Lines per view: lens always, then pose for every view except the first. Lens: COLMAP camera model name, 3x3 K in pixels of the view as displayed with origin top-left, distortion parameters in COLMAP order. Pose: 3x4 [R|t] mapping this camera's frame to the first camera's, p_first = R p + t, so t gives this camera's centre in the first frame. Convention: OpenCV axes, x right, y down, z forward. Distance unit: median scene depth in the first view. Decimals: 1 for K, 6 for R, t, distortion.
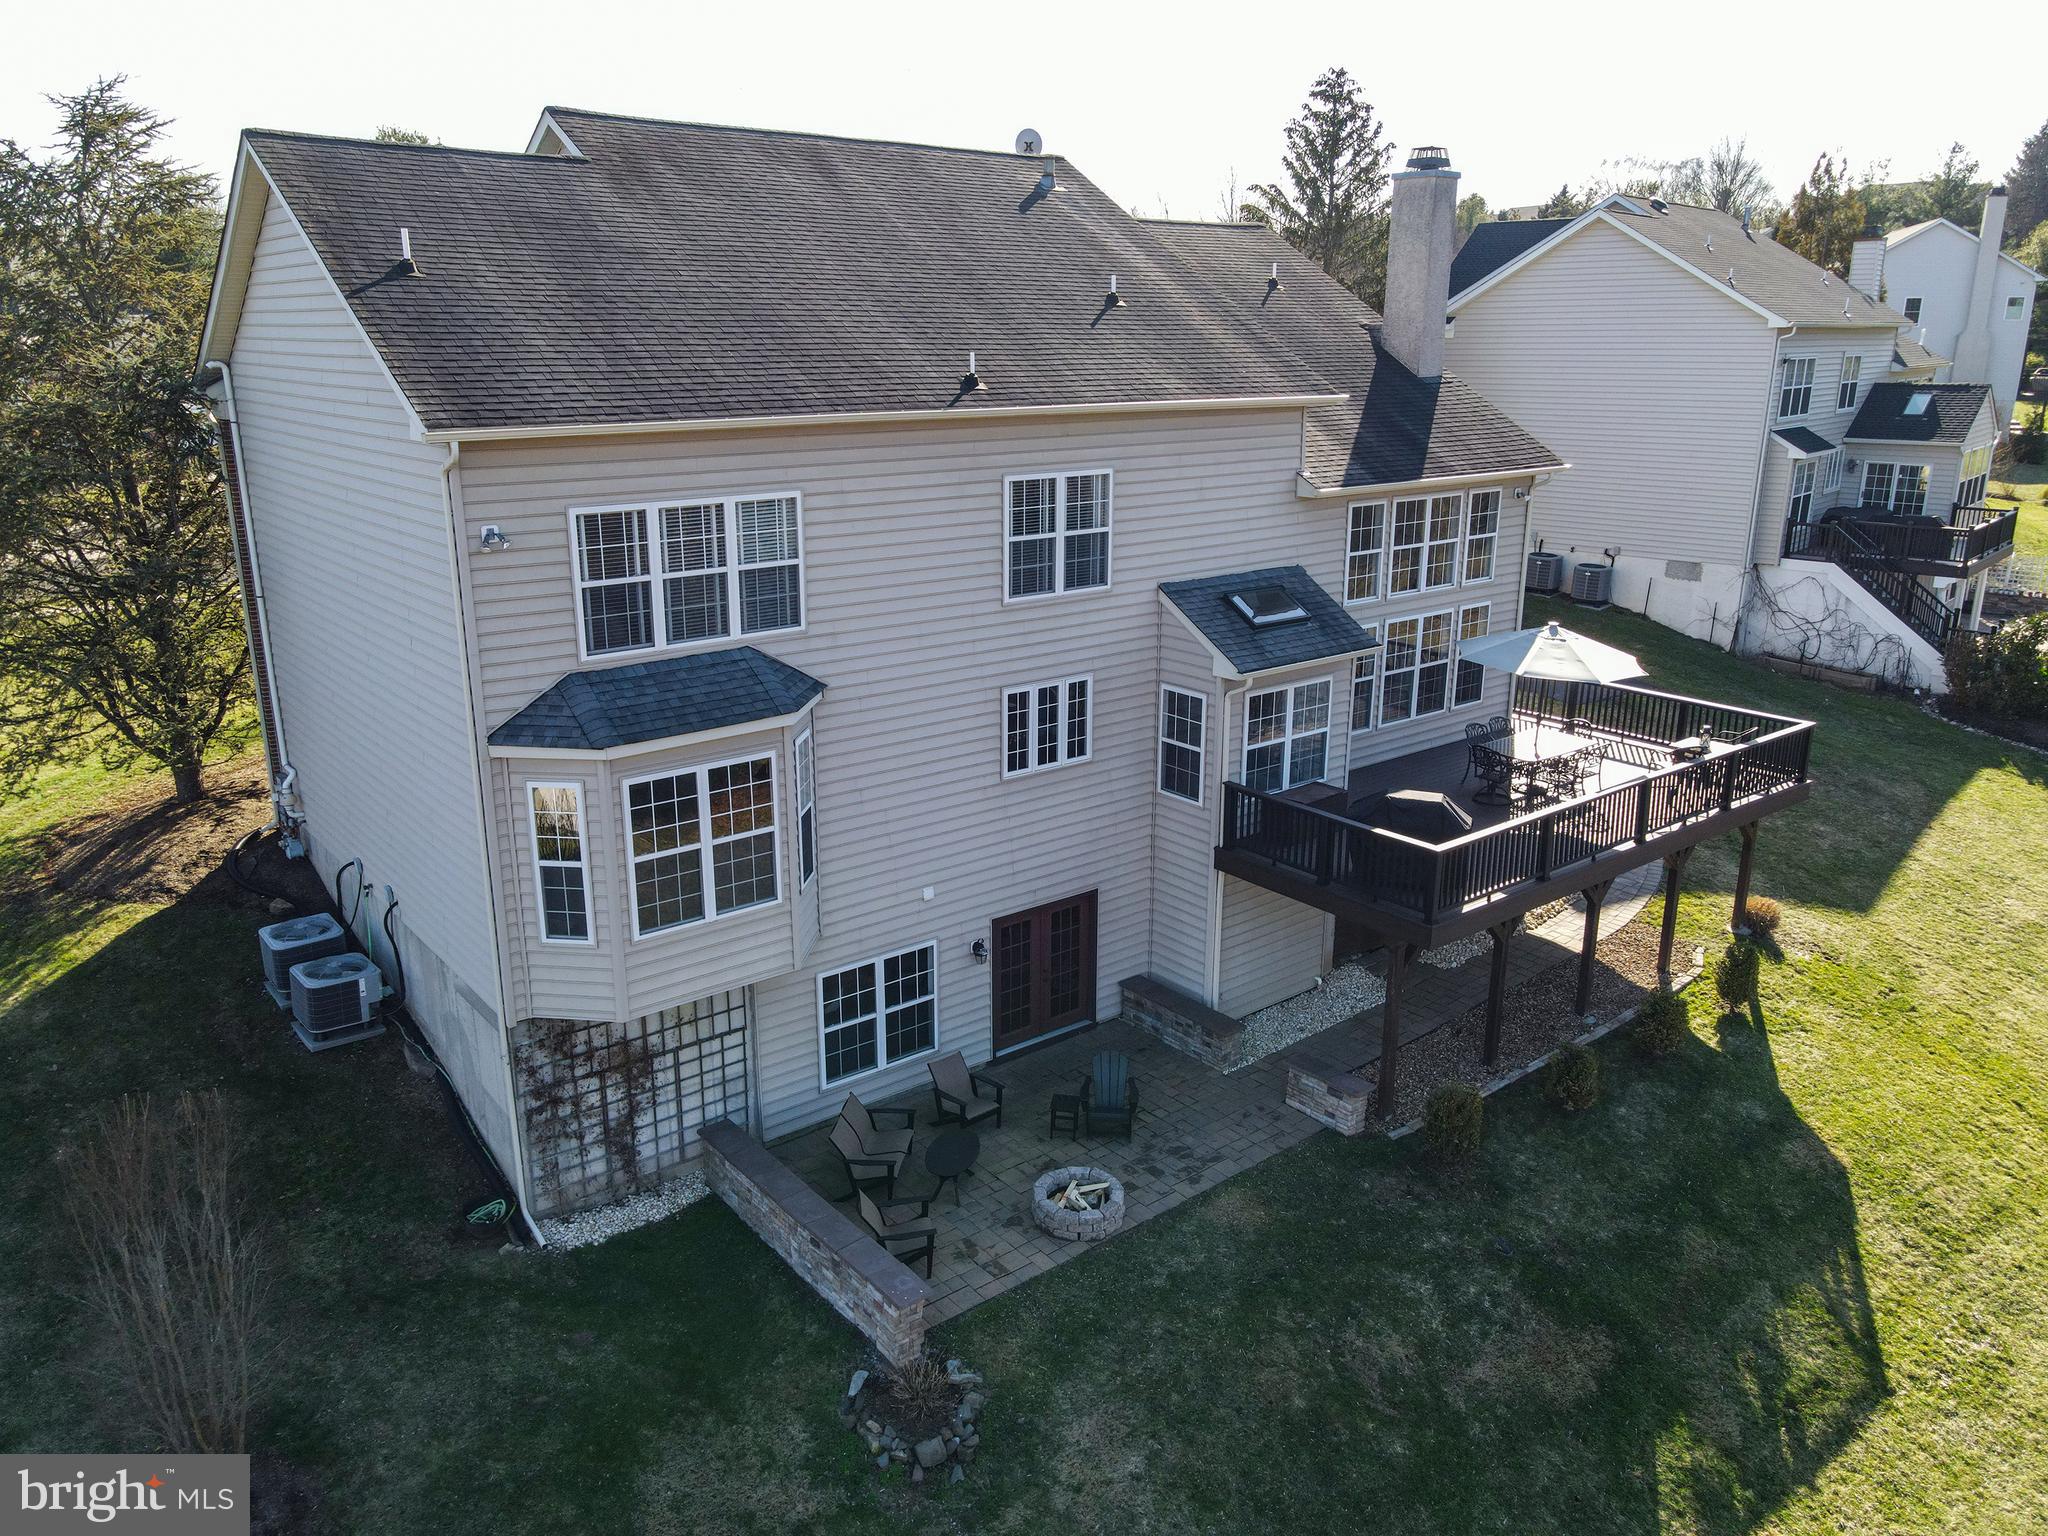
lens RADIAL K [[1502.8, 0, 1021.5], [0, 1502.8, 753.9], [0, 0, 1]] dist [-0.008268, 0.040498]
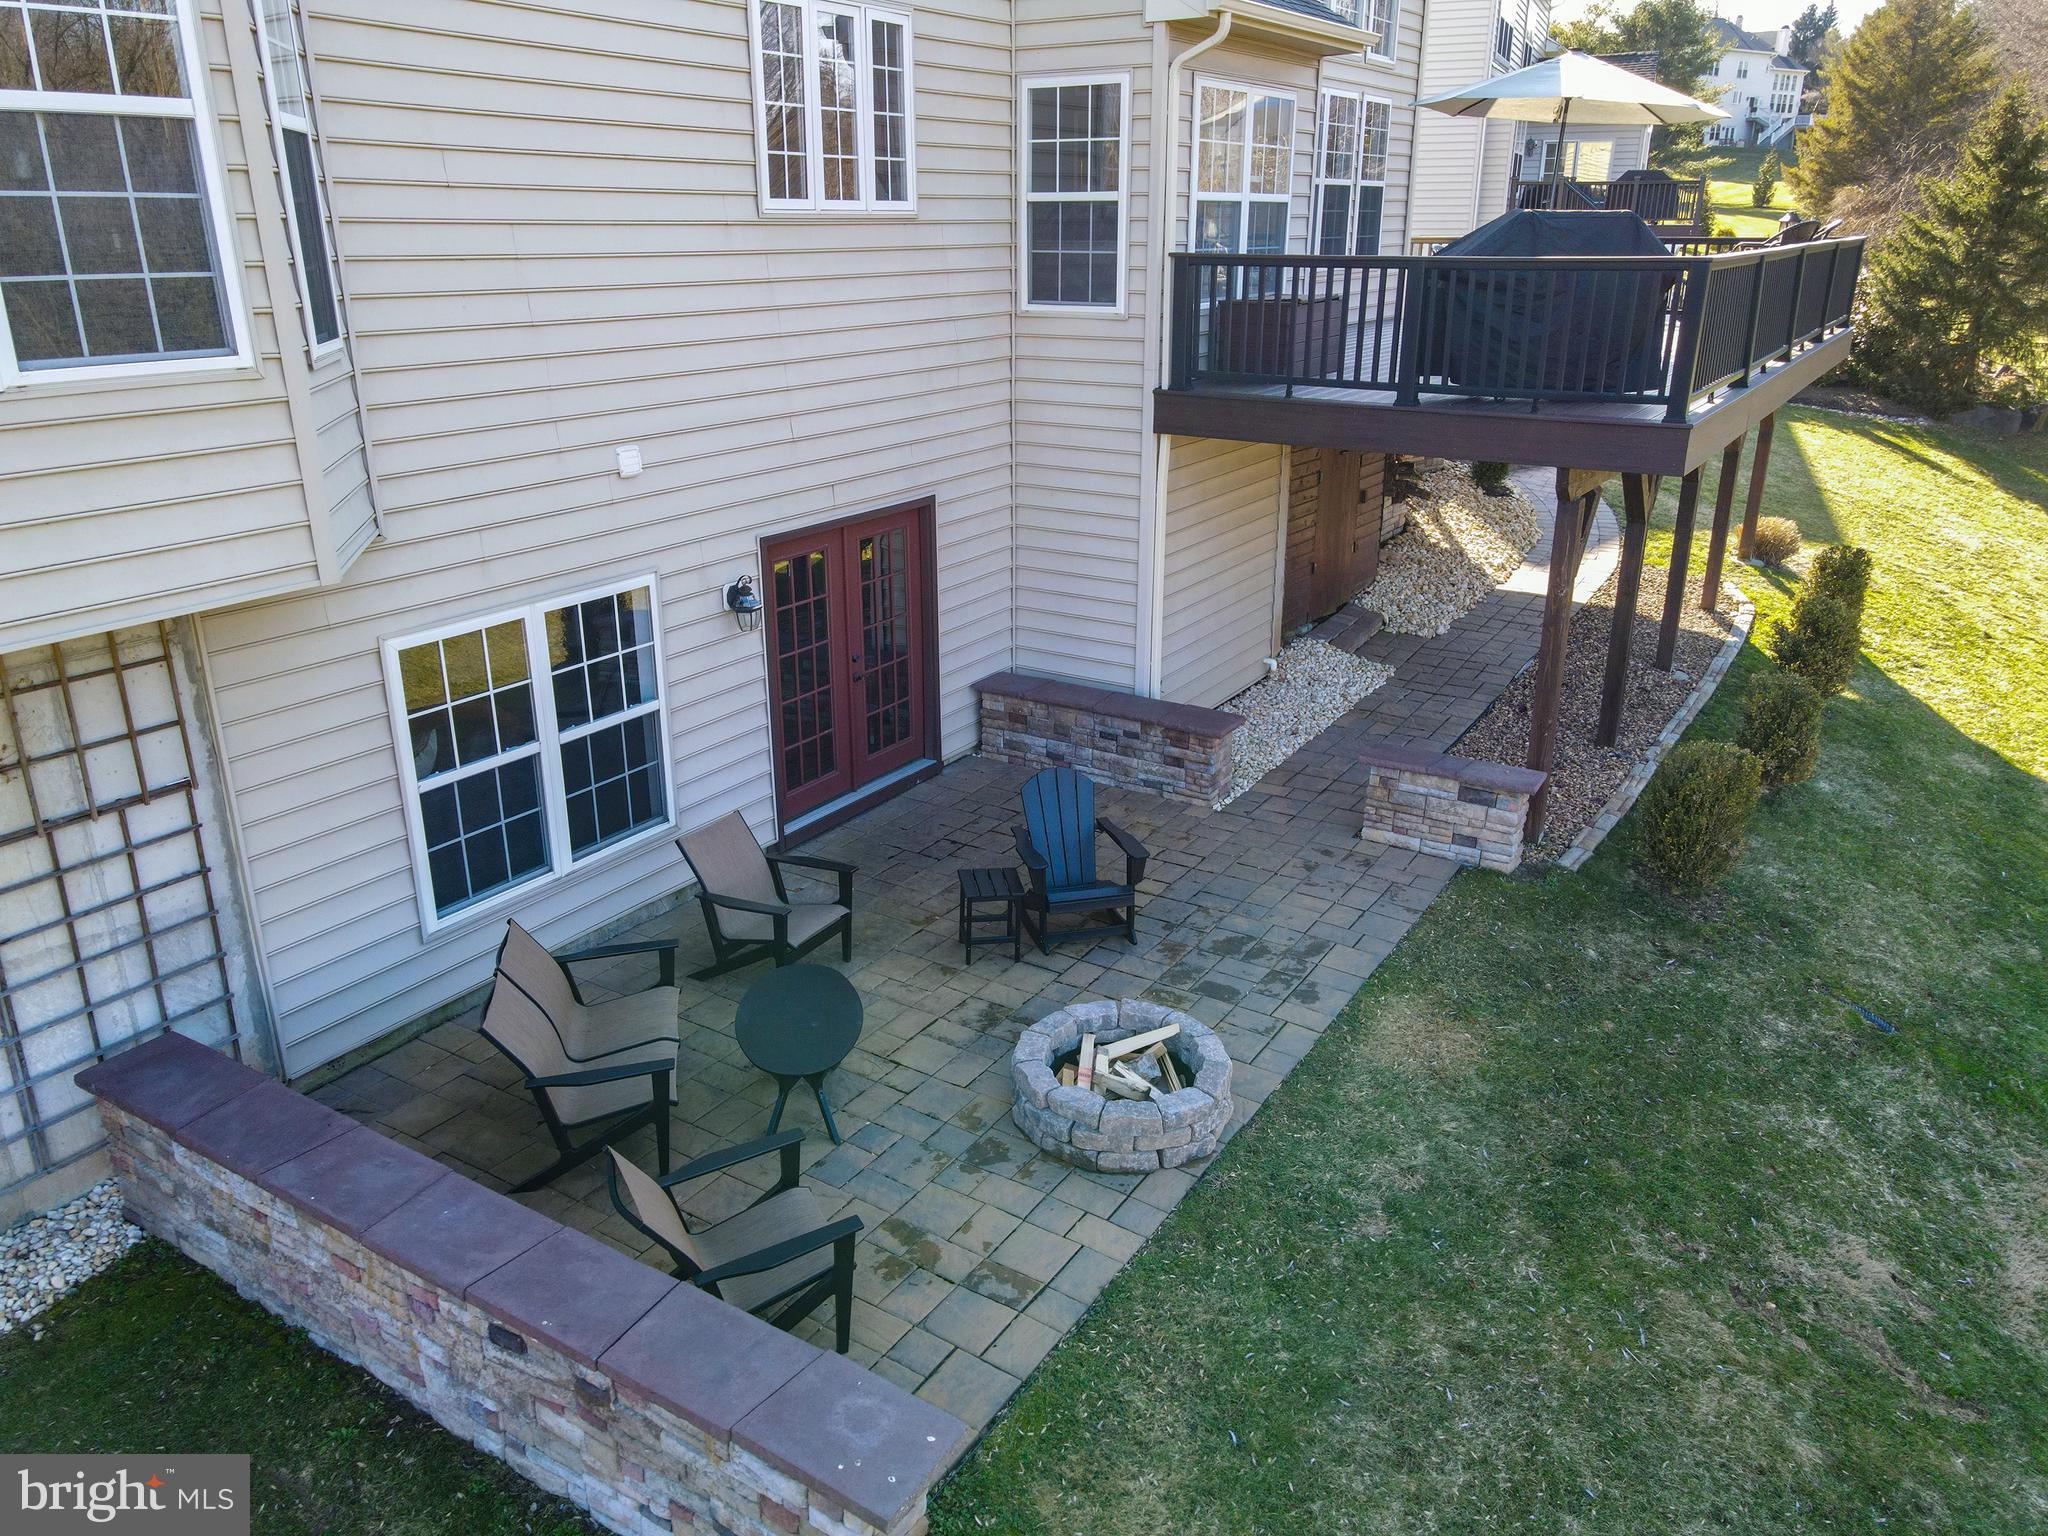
lens RADIAL K [[1502.8, 0, 1021.5], [0, 1502.8, 753.9], [0, 0, 1]] dist [-0.008268, 0.040498]
pose [[0.946321, -0.110638, 0.303702, -0.097072], [0.089987, 0.992626, 0.081214, 0.154438], [-0.310448, -0.049525, 0.949299, 0.554593]]
